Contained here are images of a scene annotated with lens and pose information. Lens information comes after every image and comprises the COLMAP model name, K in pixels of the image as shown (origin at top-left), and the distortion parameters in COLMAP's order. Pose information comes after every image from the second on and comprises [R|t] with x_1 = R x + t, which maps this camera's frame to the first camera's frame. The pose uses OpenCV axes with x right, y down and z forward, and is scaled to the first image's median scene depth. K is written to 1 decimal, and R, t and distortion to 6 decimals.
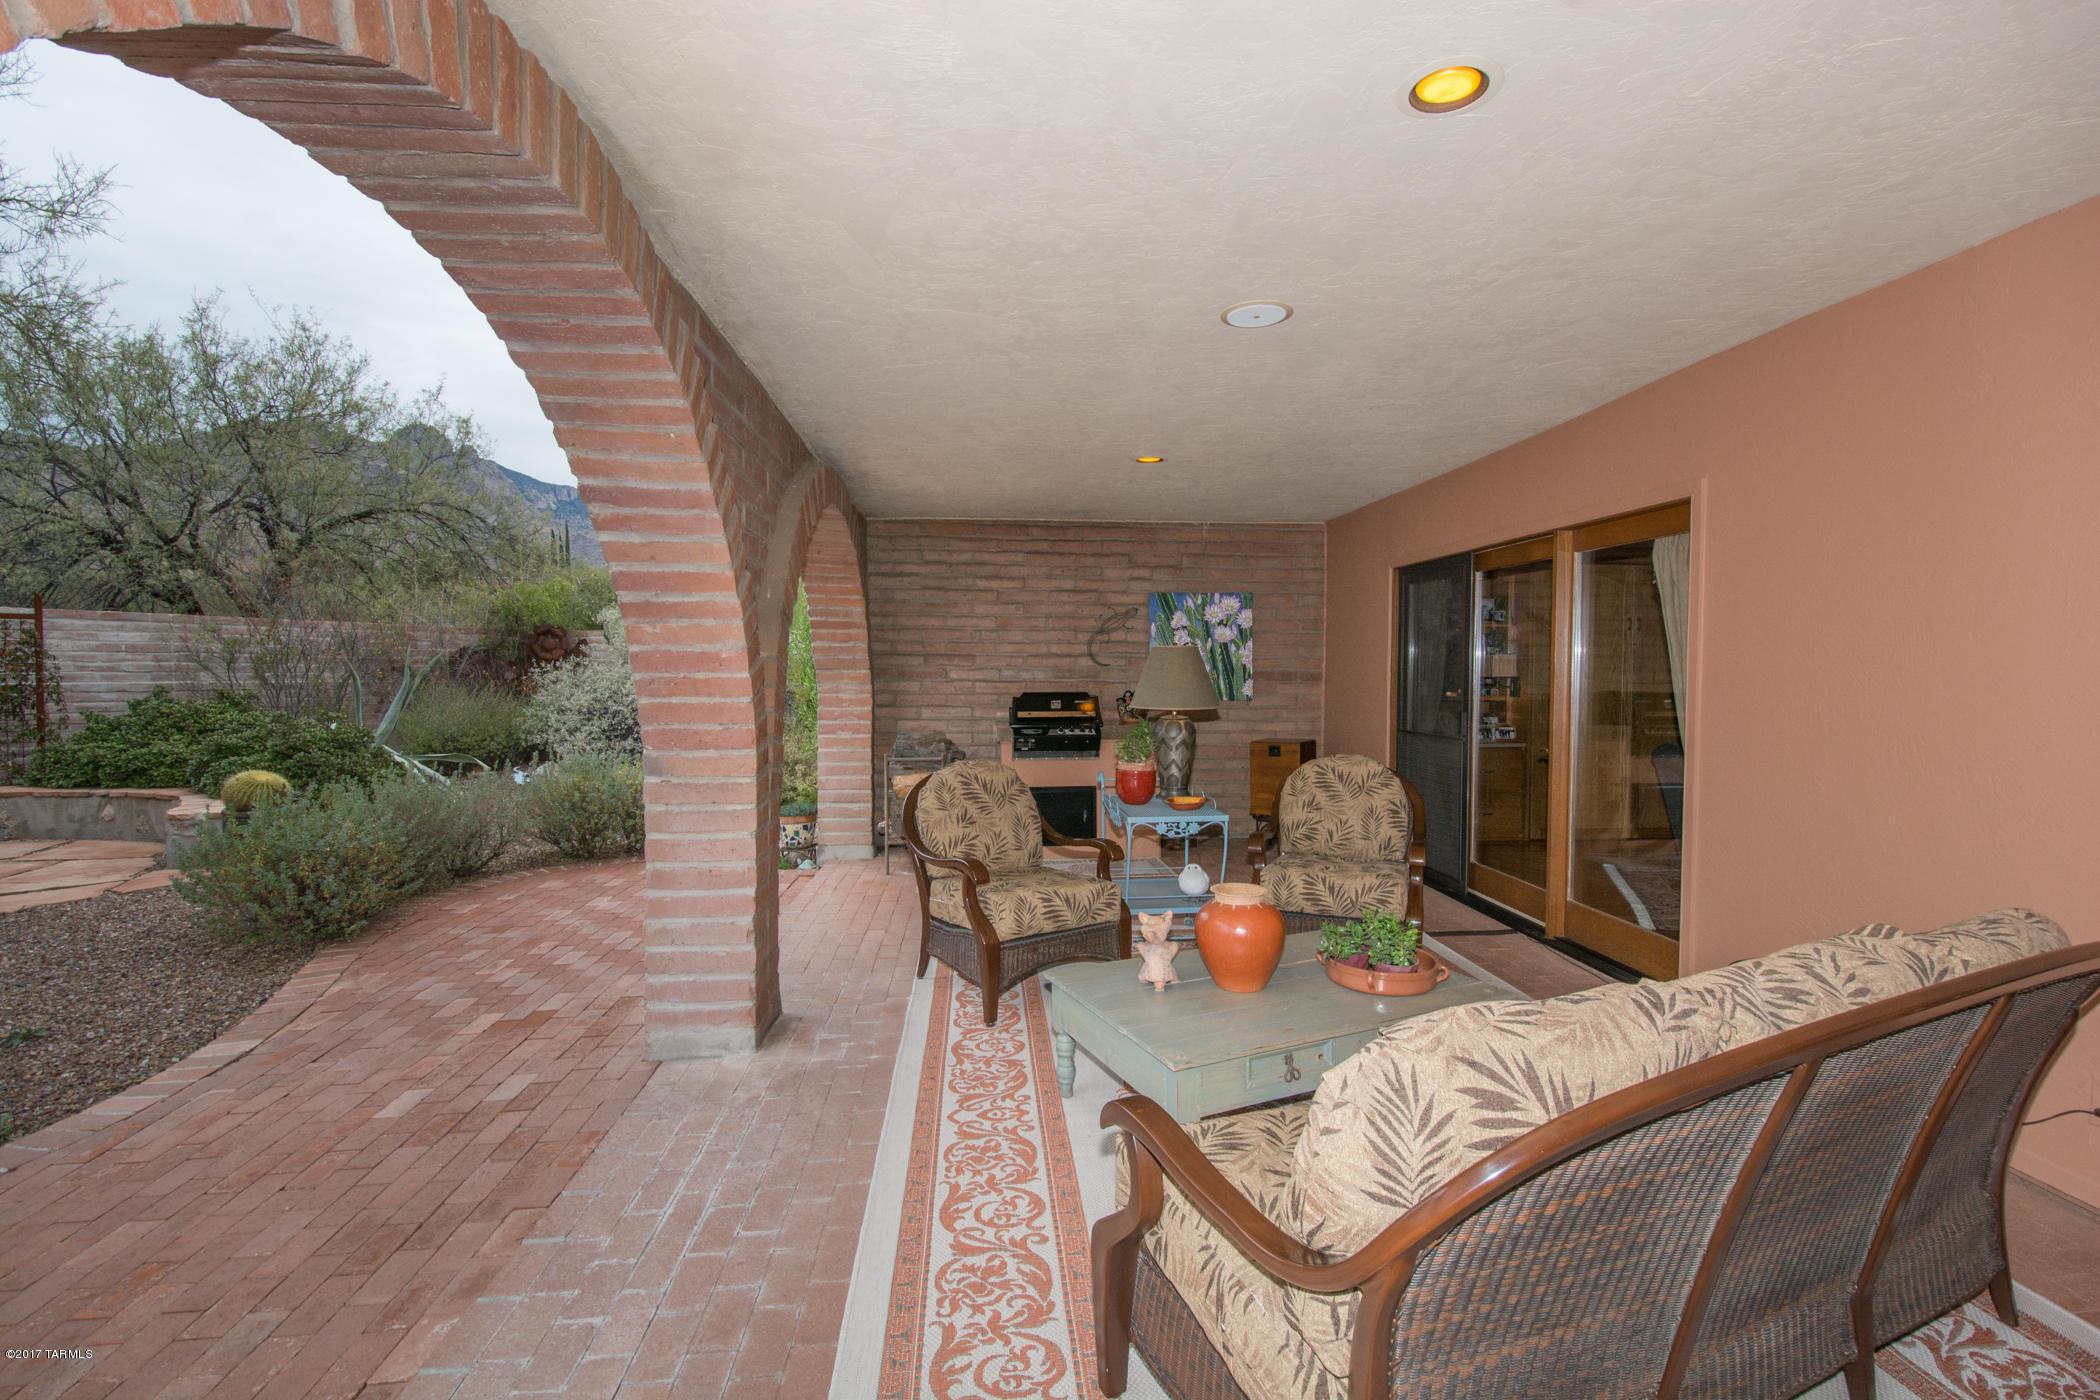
lens RADIAL K [[932.9, 0, 1049.7], [0, 932.9, 689.0], [0, 0, 1]] dist [0.013517, -0.002618]
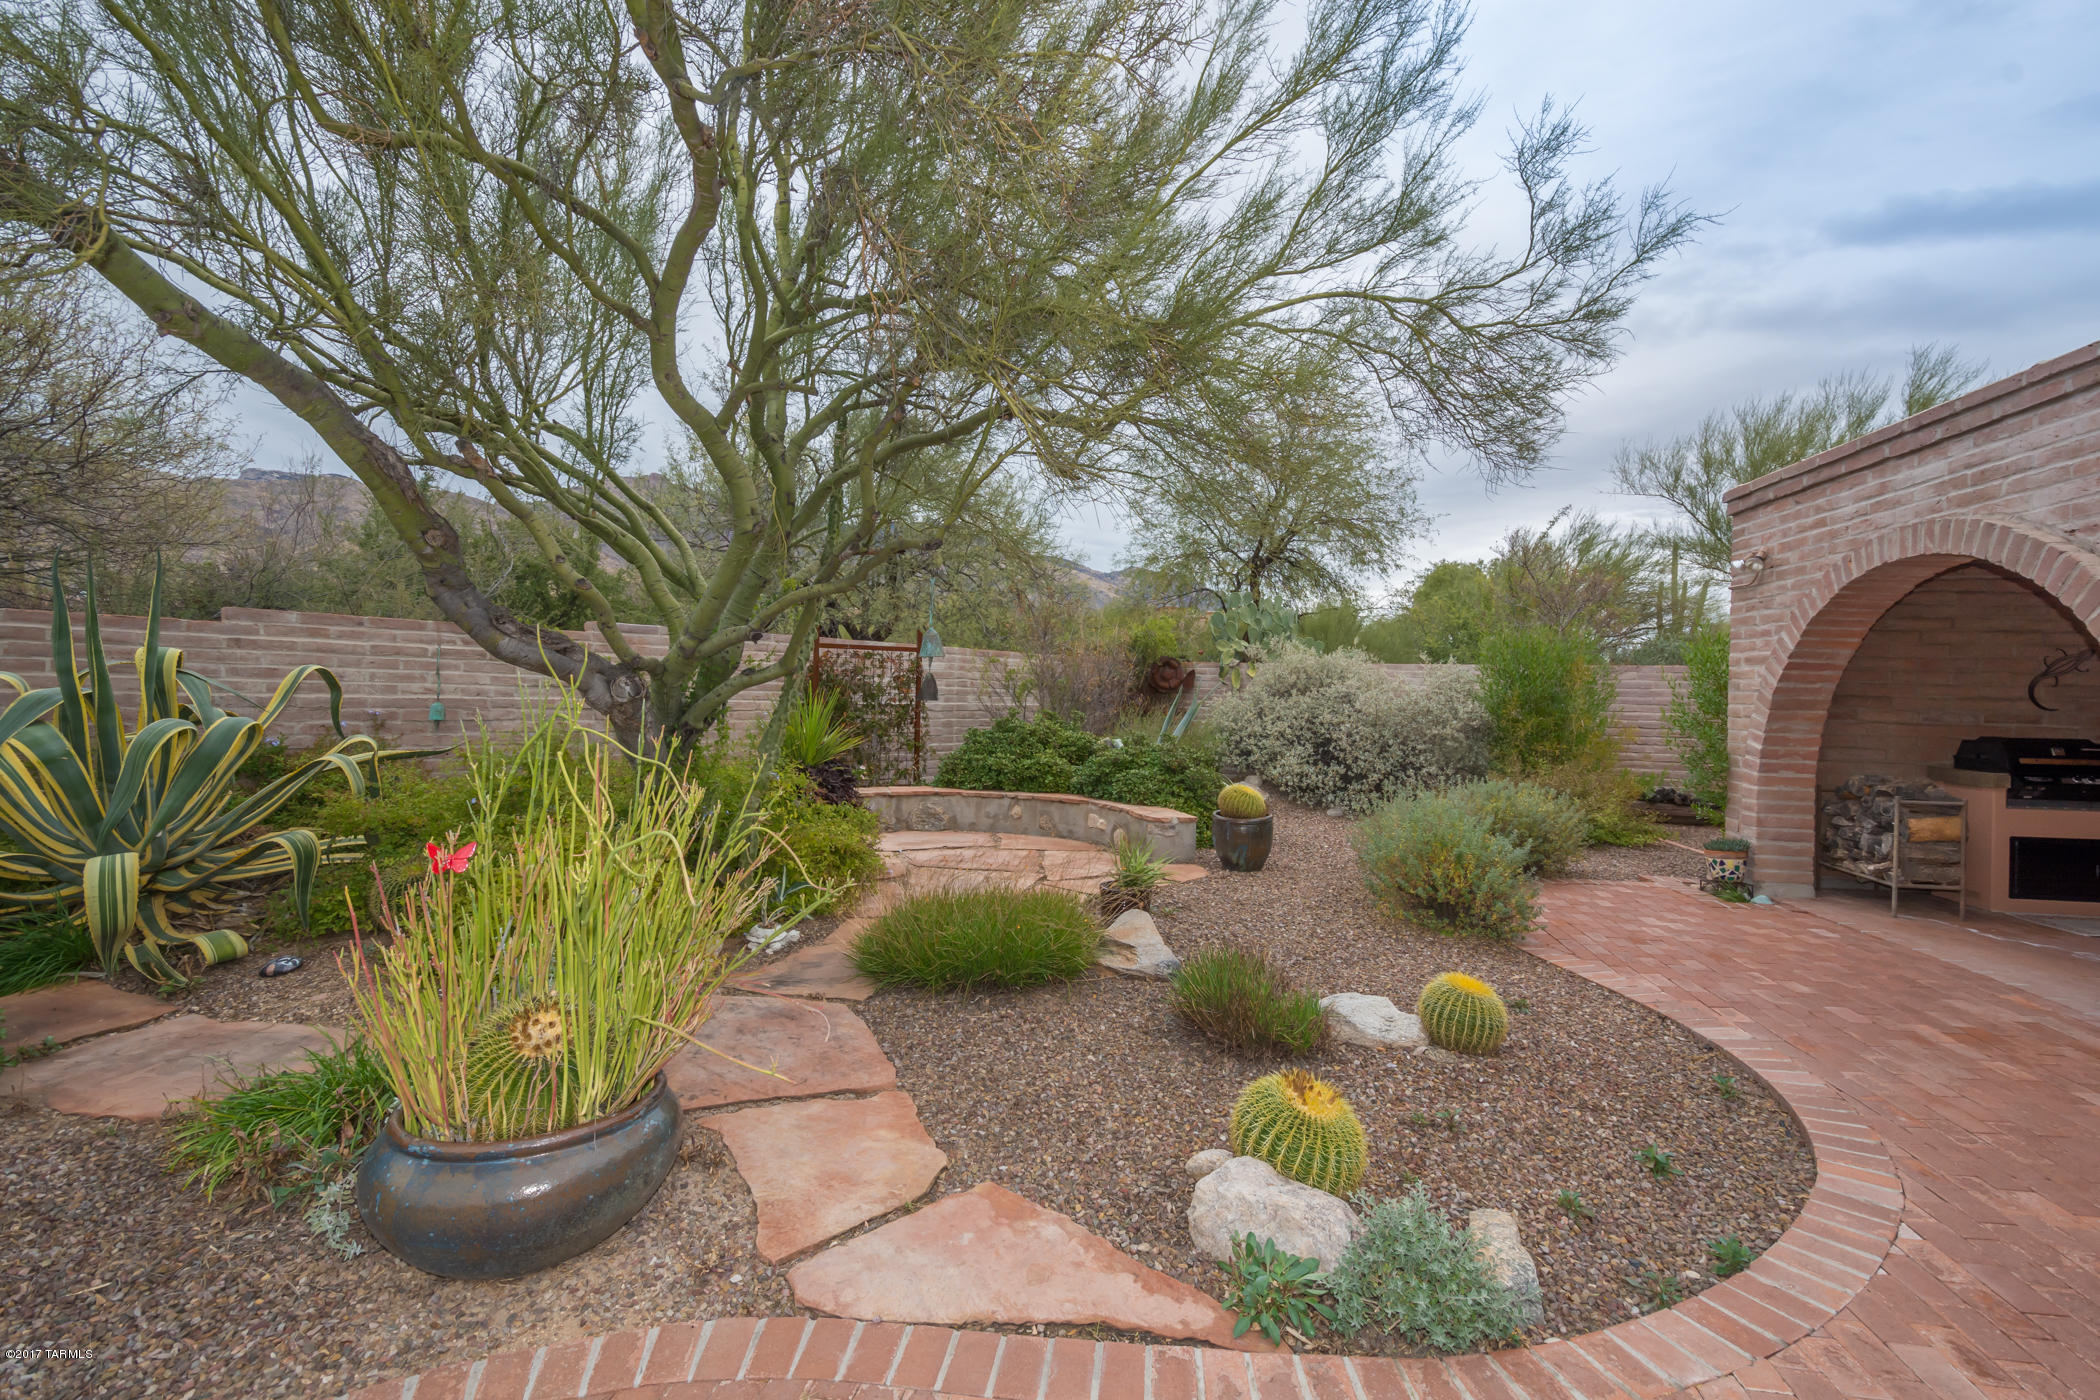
lens RADIAL K [[932.9, 0, 1045.6], [0, 932.9, 699.0], [0, 0, 1]] dist [0.013517, -0.002618]
pose [[0.971177, 0.020730, -0.237456, -0.767789], [-0.025022, 0.999573, -0.015077, 0.002956], [0.237042, 0.020584, 0.971281, -0.189413]]
